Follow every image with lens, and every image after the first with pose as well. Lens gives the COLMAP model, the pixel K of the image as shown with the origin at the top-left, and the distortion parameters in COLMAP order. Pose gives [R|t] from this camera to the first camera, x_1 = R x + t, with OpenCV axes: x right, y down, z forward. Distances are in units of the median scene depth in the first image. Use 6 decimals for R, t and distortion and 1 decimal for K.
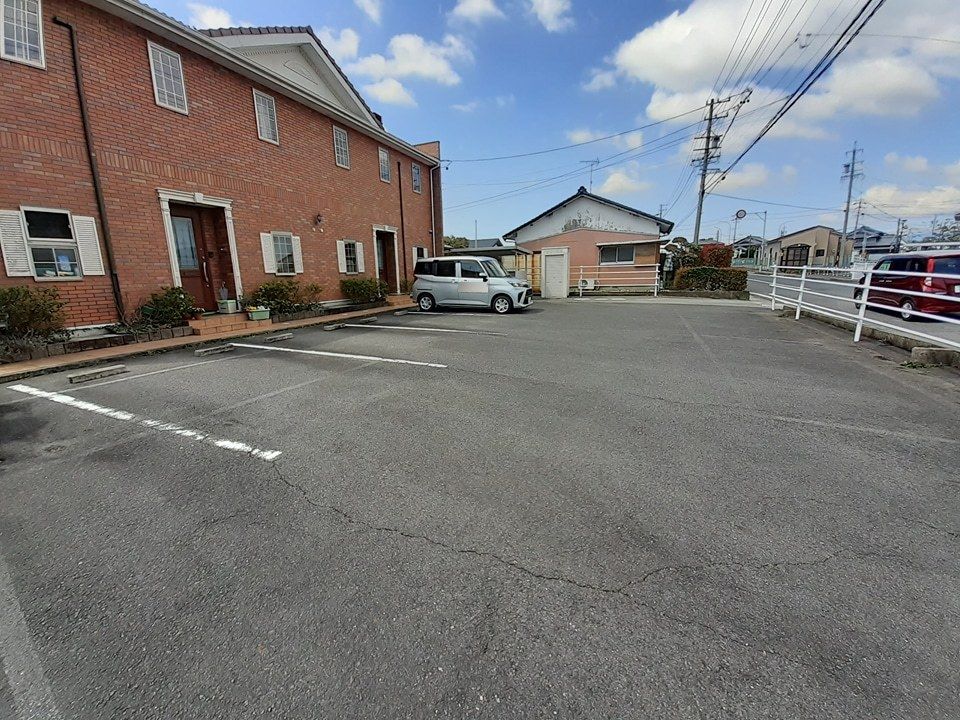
lens RADIAL K [[403.1, 0, 480.0], [0, 403.1, 360.0], [0, 0, 1]] dist [0.001807, -0.000018]
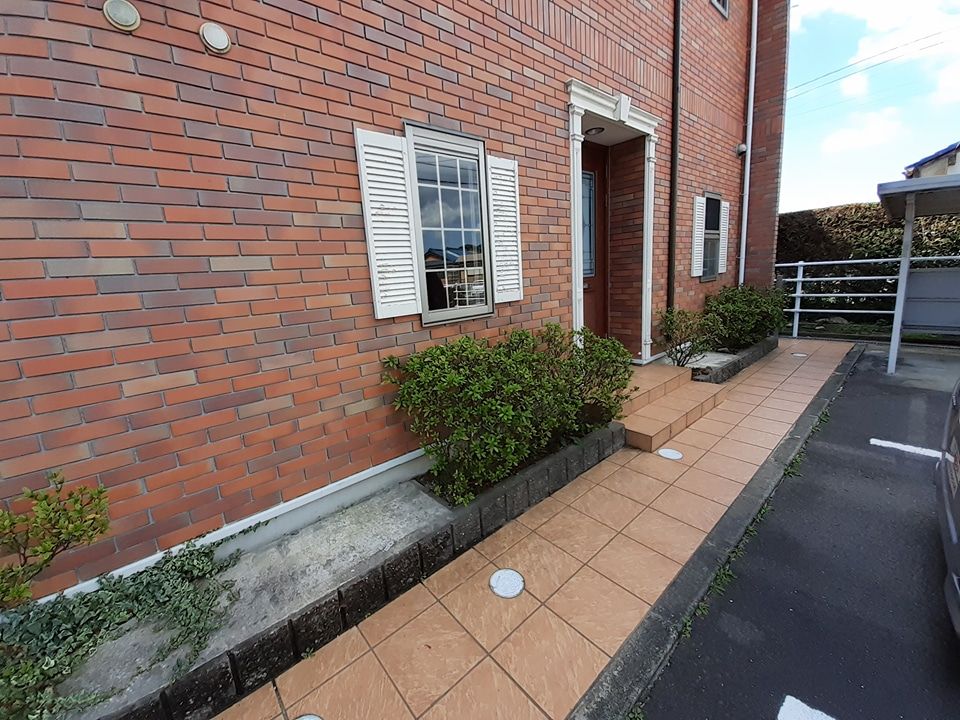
lens RADIAL K [[403.1, 0, 480.0], [0, 403.1, 360.0], [0, 0, 1]] dist [0.001807, -0.000018]
pose [[0.905868, 0.051396, -0.420431, -0.207543], [-0.046387, 0.998678, 0.022140, -0.183483], [0.421013, -0.000553, 0.907054, 0.768066]]
